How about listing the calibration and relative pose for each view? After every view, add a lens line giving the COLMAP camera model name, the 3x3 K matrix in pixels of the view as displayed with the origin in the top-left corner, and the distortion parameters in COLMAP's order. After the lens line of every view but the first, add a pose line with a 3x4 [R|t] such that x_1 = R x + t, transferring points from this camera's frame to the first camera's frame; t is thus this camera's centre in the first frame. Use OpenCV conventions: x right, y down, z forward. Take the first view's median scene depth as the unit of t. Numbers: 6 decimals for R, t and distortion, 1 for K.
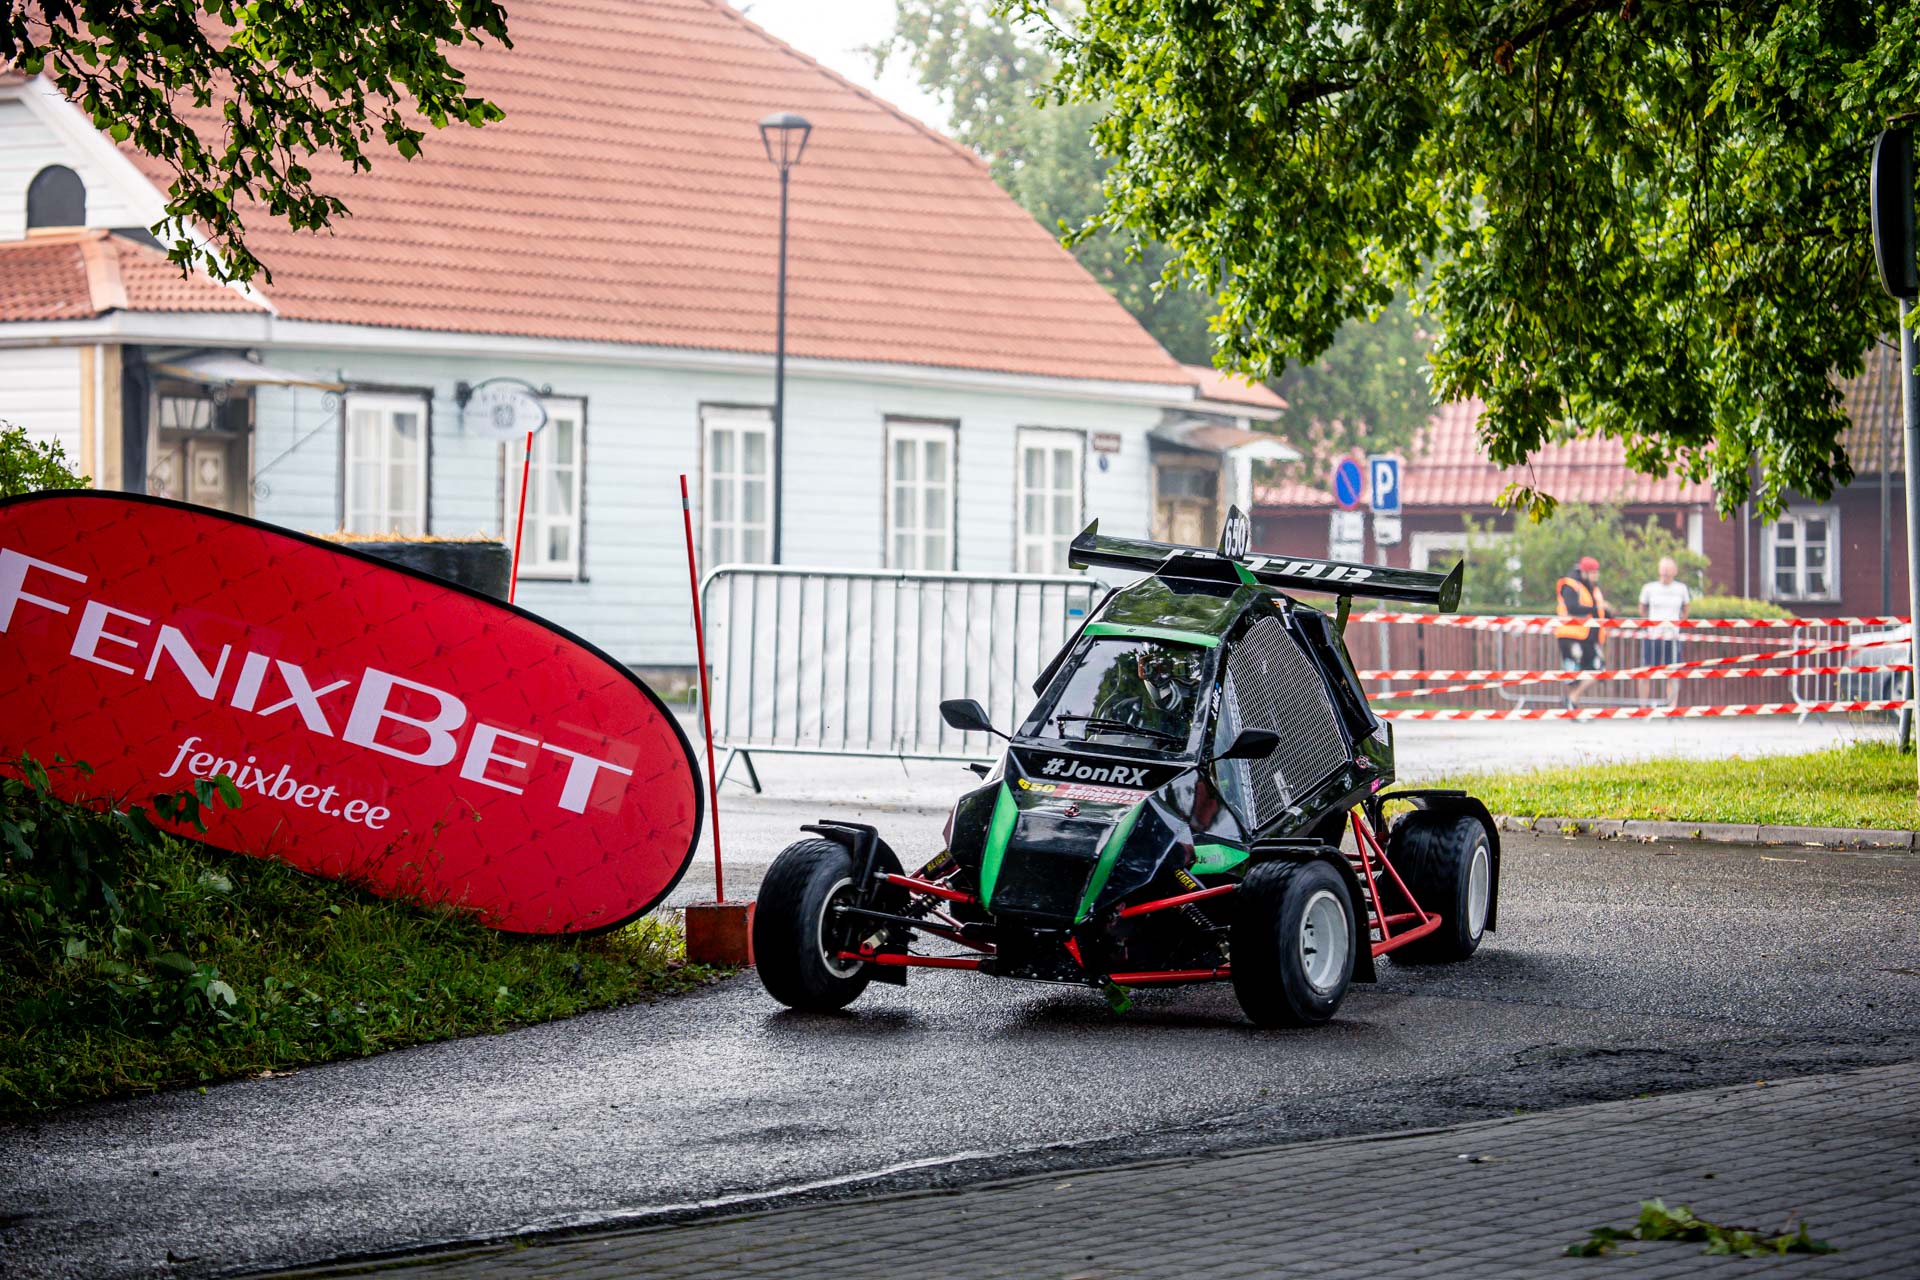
lens RADIAL K [[10324.4, 0, 974.6], [0, 10324.4, 641.7], [0, 0, 1]] dist [1.401875, 0.000000]
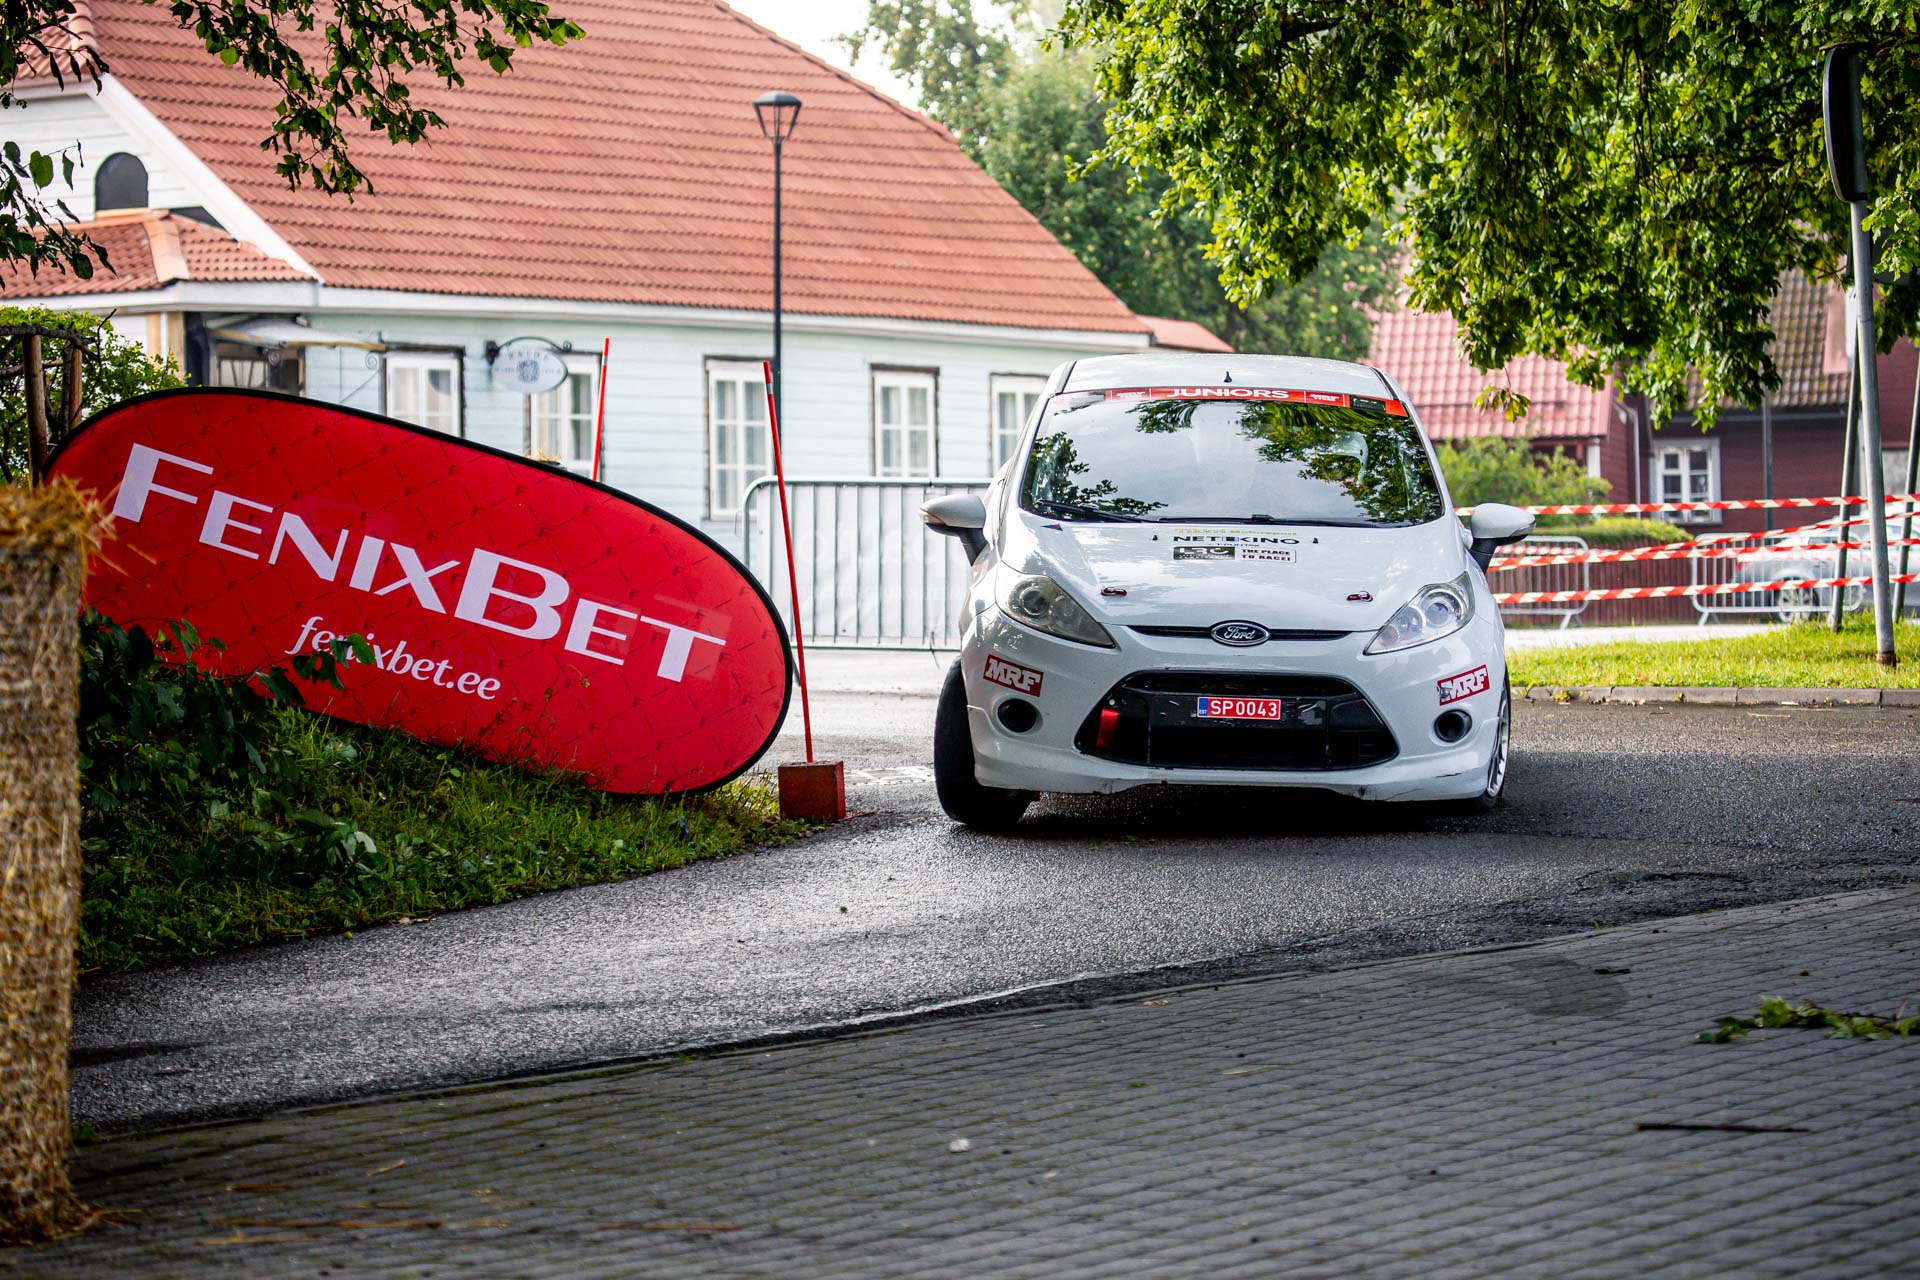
lens RADIAL K [[9088.7, 0, 1037.0], [0, 9088.7, 675.2], [0, 0, 1]] dist [0.722533, 0.000000]
pose [[0.999651, -0.021400, 0.015505, -0.015645], [0.021283, 0.999744, 0.007665, 0.009550], [-0.015665, -0.007333, 0.999850, 0.061855]]
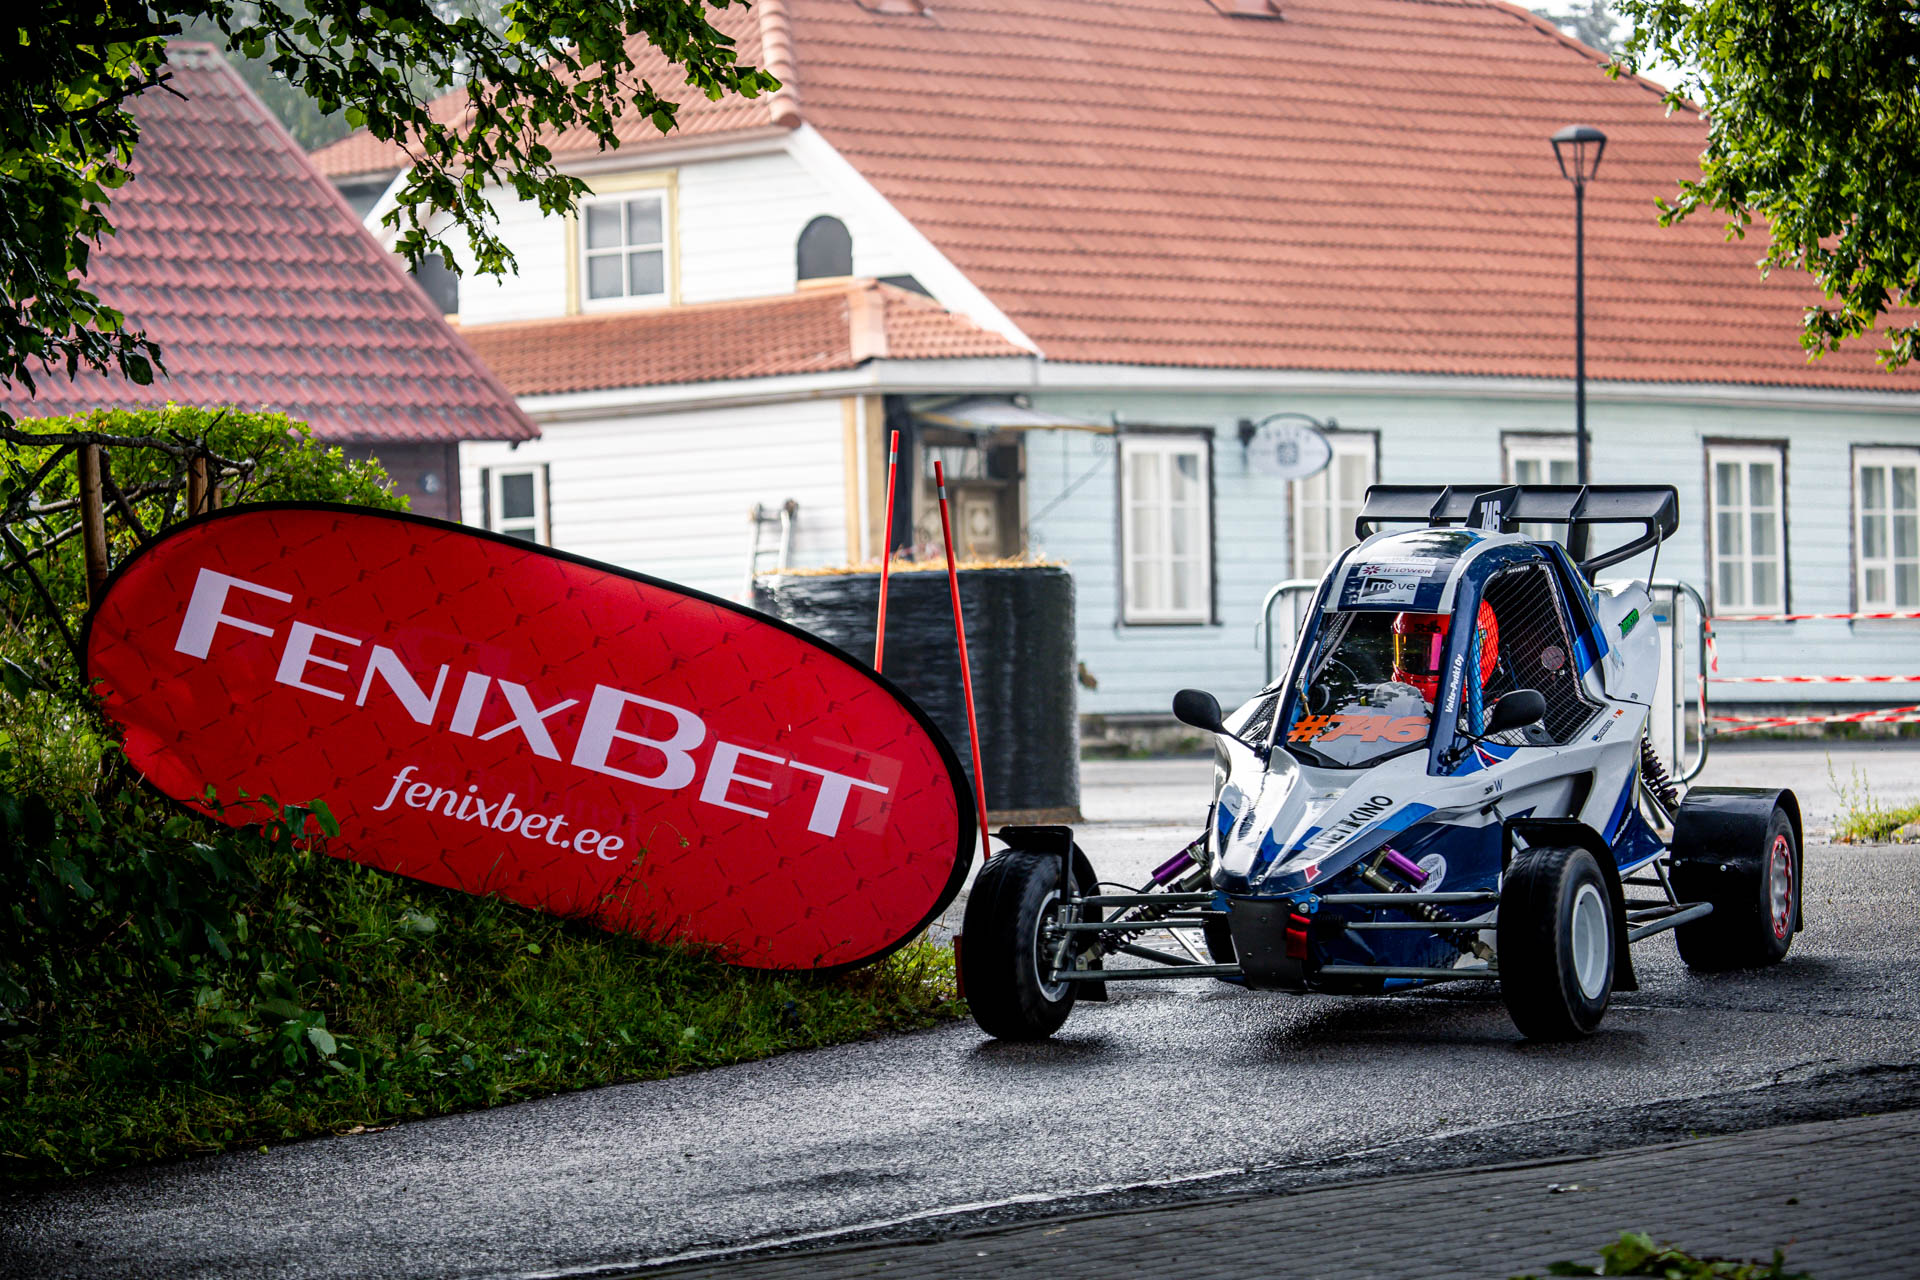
lens RADIAL K [[10324.4, 0, 980.3], [0, 10324.4, 631.2], [0, 0, 1]] dist [1.401875, 0.000000]
pose [[0.992707, -0.034245, -0.115588, 0.080772], [0.033245, 0.999391, -0.010569, 0.008559], [0.115879, 0.006649, 0.993241, 0.096420]]
